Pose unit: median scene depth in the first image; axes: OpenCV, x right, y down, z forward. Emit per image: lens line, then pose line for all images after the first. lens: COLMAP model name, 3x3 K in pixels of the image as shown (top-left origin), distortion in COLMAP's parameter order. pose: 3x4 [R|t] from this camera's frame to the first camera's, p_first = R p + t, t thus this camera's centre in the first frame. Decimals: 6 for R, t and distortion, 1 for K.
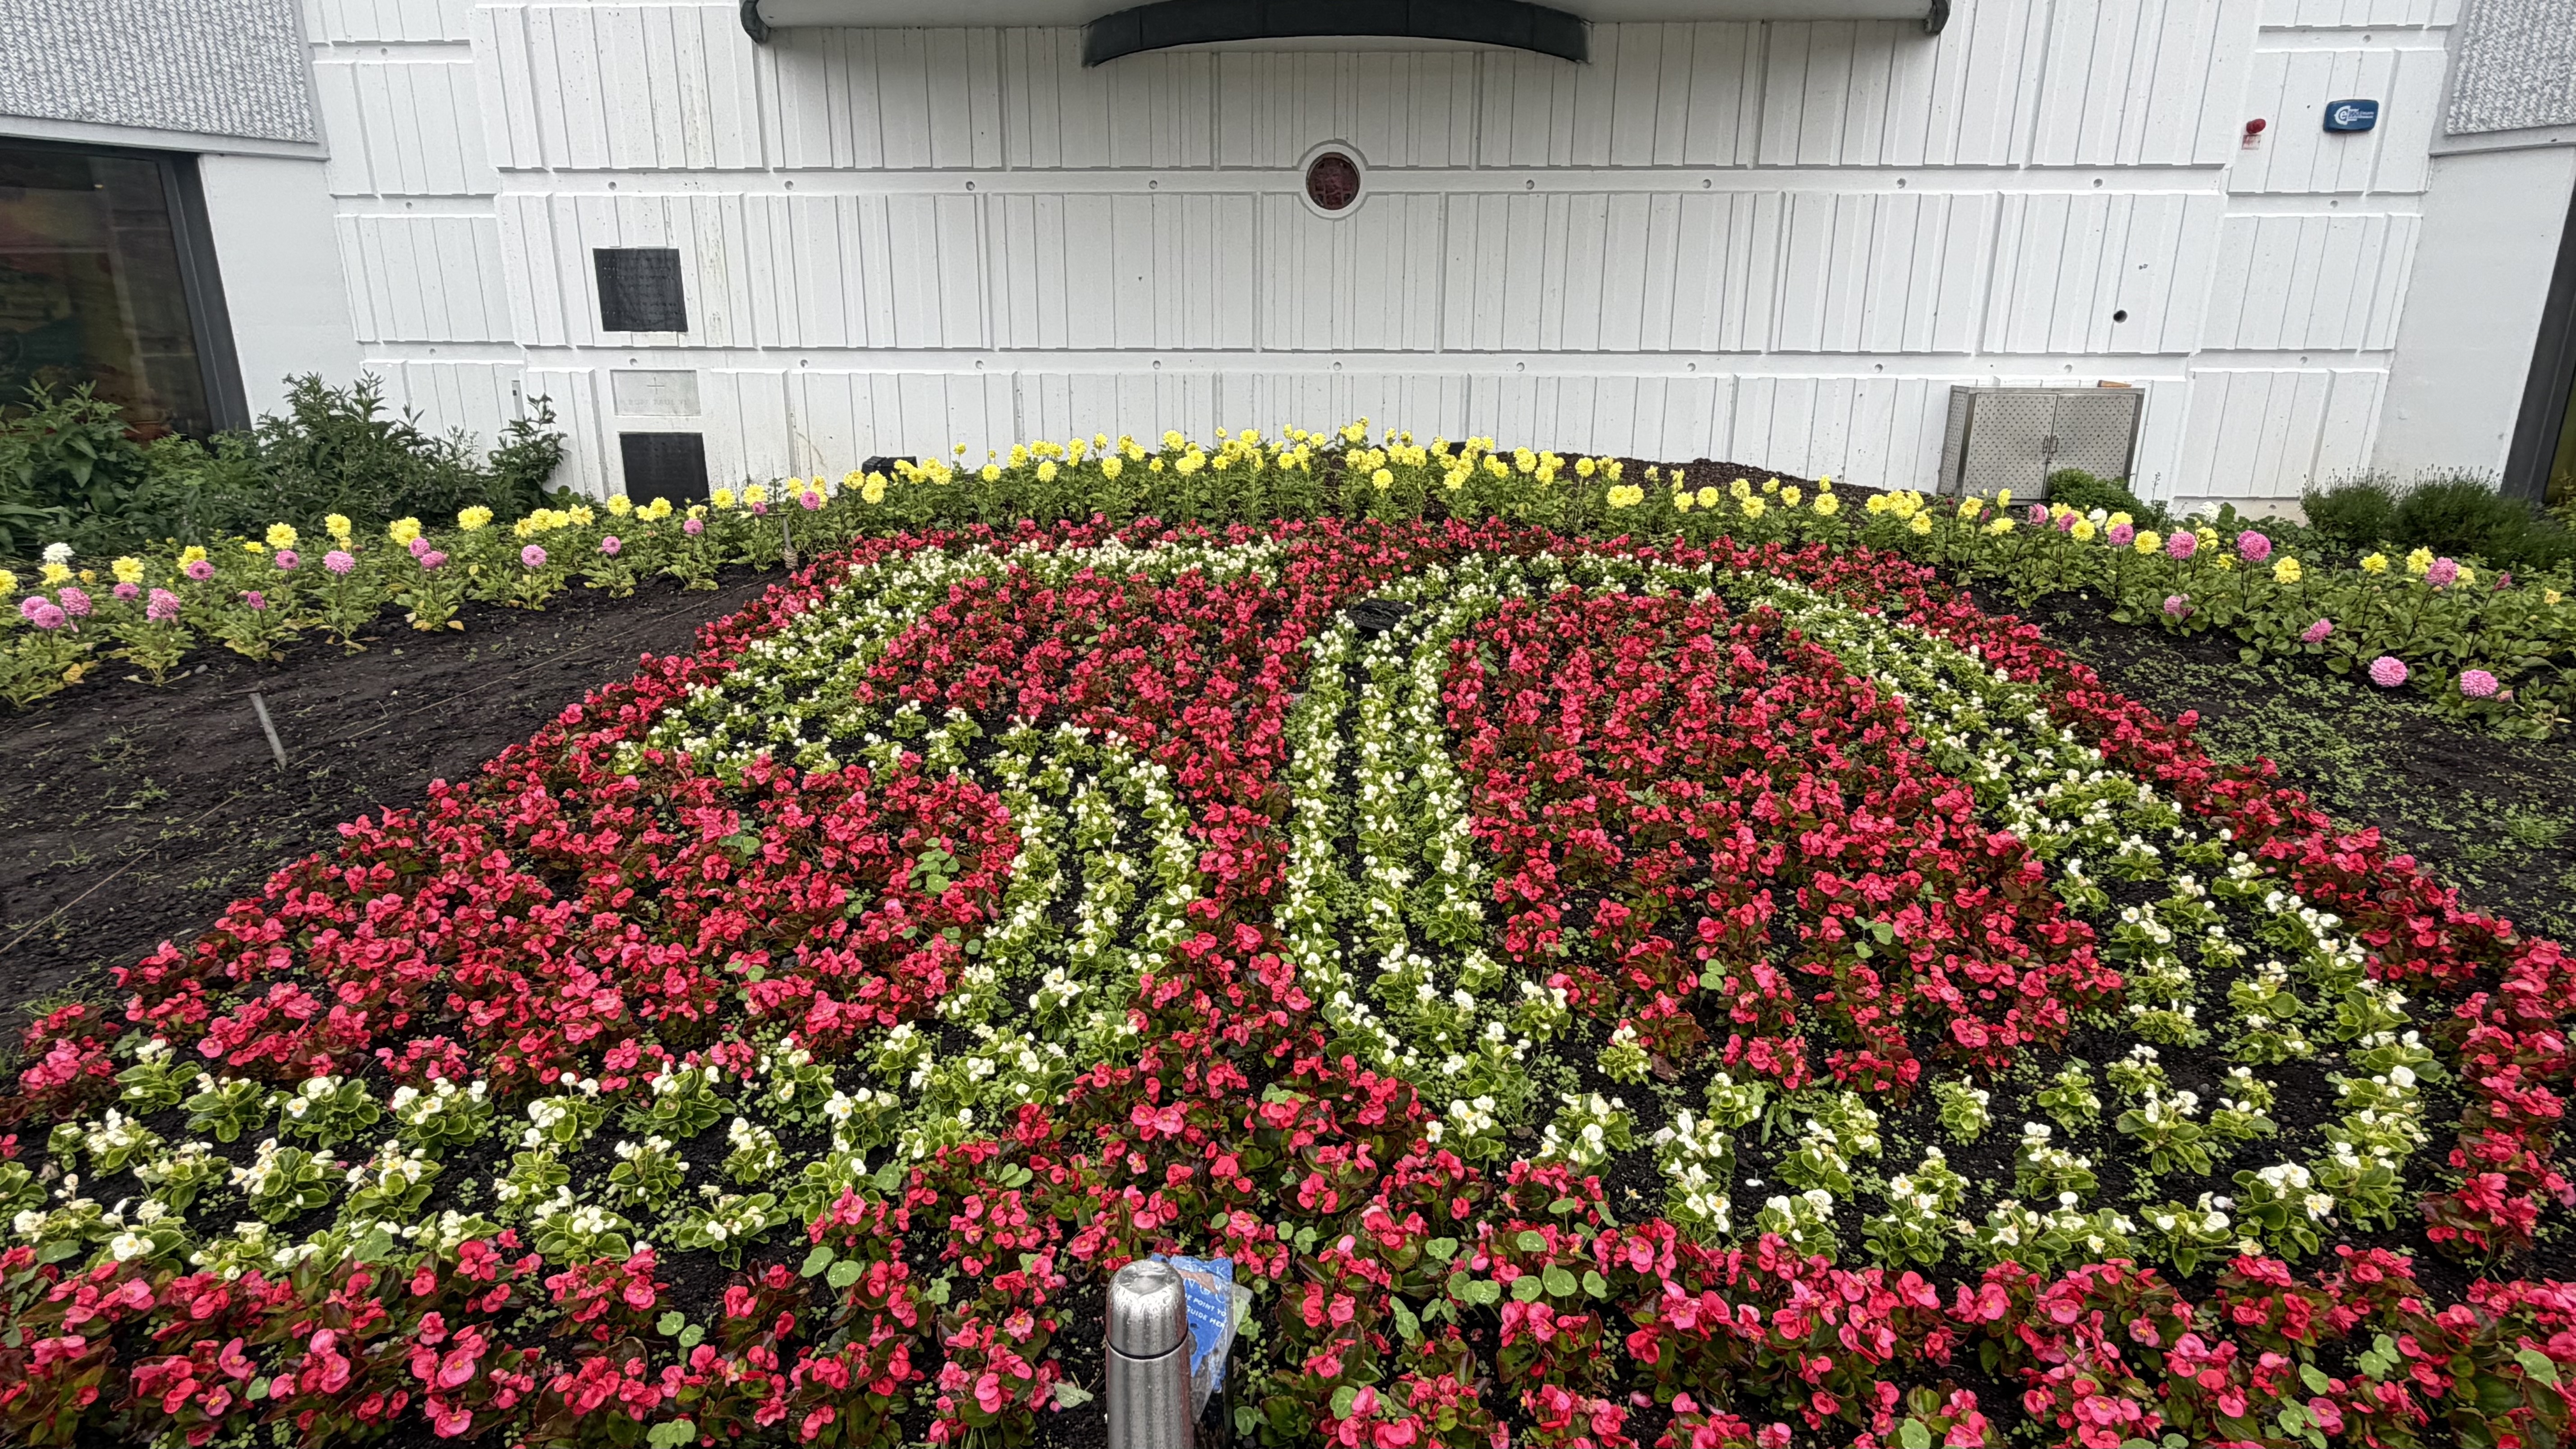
lens RADIAL K [[1412.9, 0, 1286.6], [0, 1412.9, 735.0], [0, 0, 1]] dist [-0.011560, 0.002964]
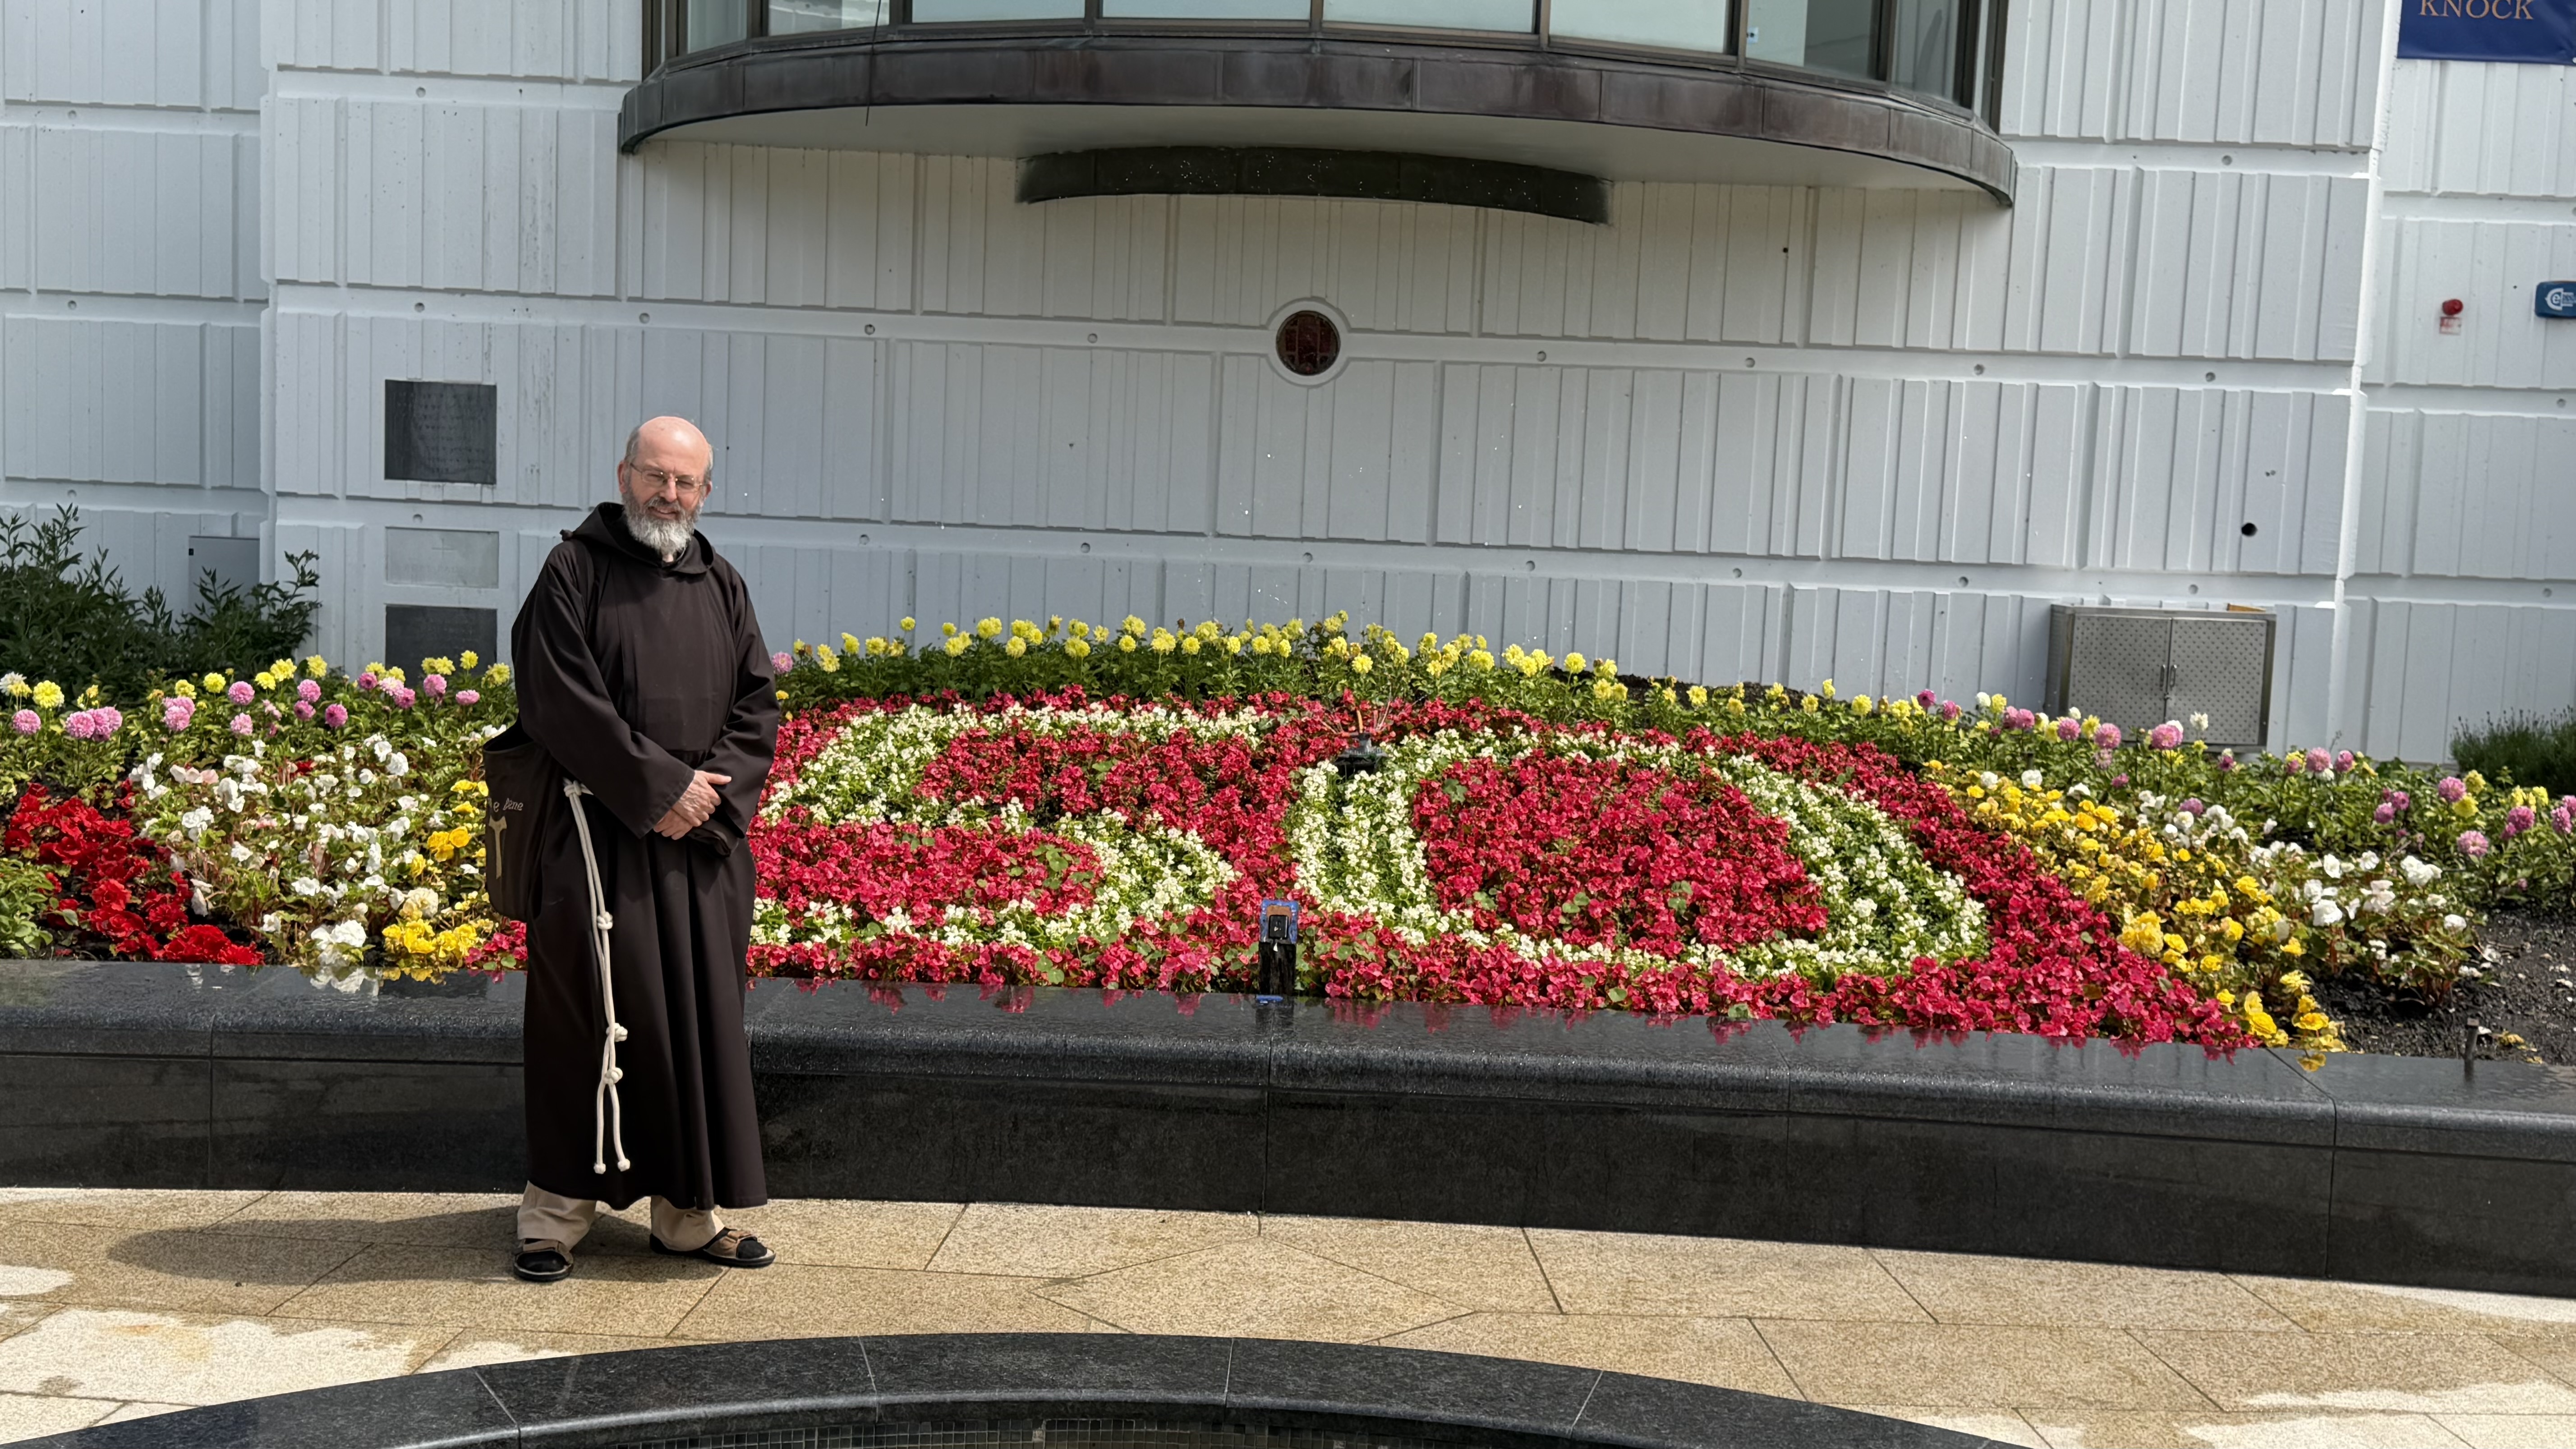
lens RADIAL K [[2881.0, 0, 1290.6], [0, 2881.0, 729.2], [0, 0, 1]] dist [0.073482, 0.000000]
pose [[0.998393, 0.033698, 0.045562, -0.047652], [-0.023742, 0.978757, -0.203643, 0.181262], [-0.051456, 0.202235, 0.977984, -0.628473]]
